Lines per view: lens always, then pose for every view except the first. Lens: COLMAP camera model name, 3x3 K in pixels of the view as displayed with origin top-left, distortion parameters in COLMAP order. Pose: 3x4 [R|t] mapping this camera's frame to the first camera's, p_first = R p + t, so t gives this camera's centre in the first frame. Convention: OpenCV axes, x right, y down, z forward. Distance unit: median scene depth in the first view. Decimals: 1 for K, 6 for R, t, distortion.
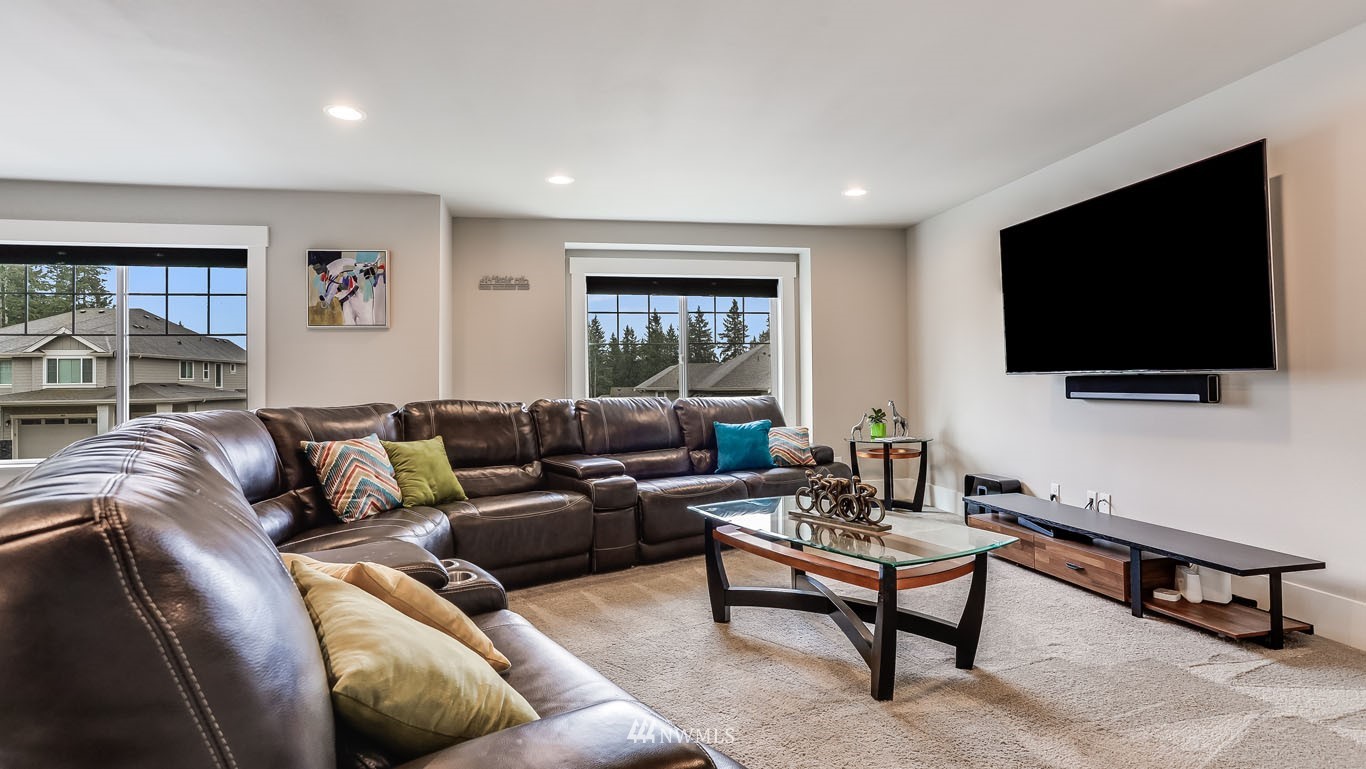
lens RADIAL K [[650.4, 0, 680.8], [0, 650.4, 374.2], [0, 0, 1]] dist [-0.009706, 0.000217]
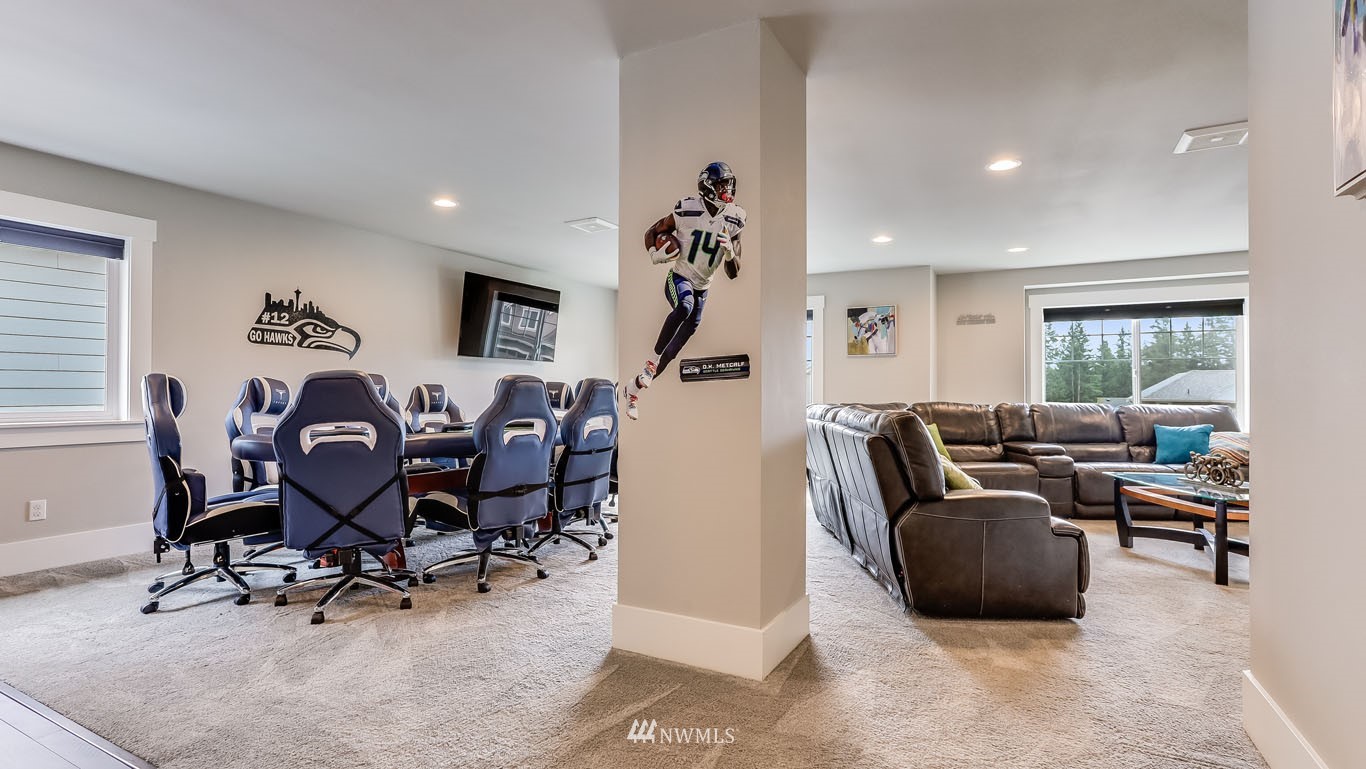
lens RADIAL K [[650.4, 0, 675.1], [0, 650.4, 378.3], [0, 0, 1]] dist [-0.009706, 0.000217]
pose [[0.769344, -0.000840, -0.638835, 0.145554], [-0.002266, 0.999989, -0.004044, -0.009085], [0.638831, 0.004559, 0.769333, -0.578751]]
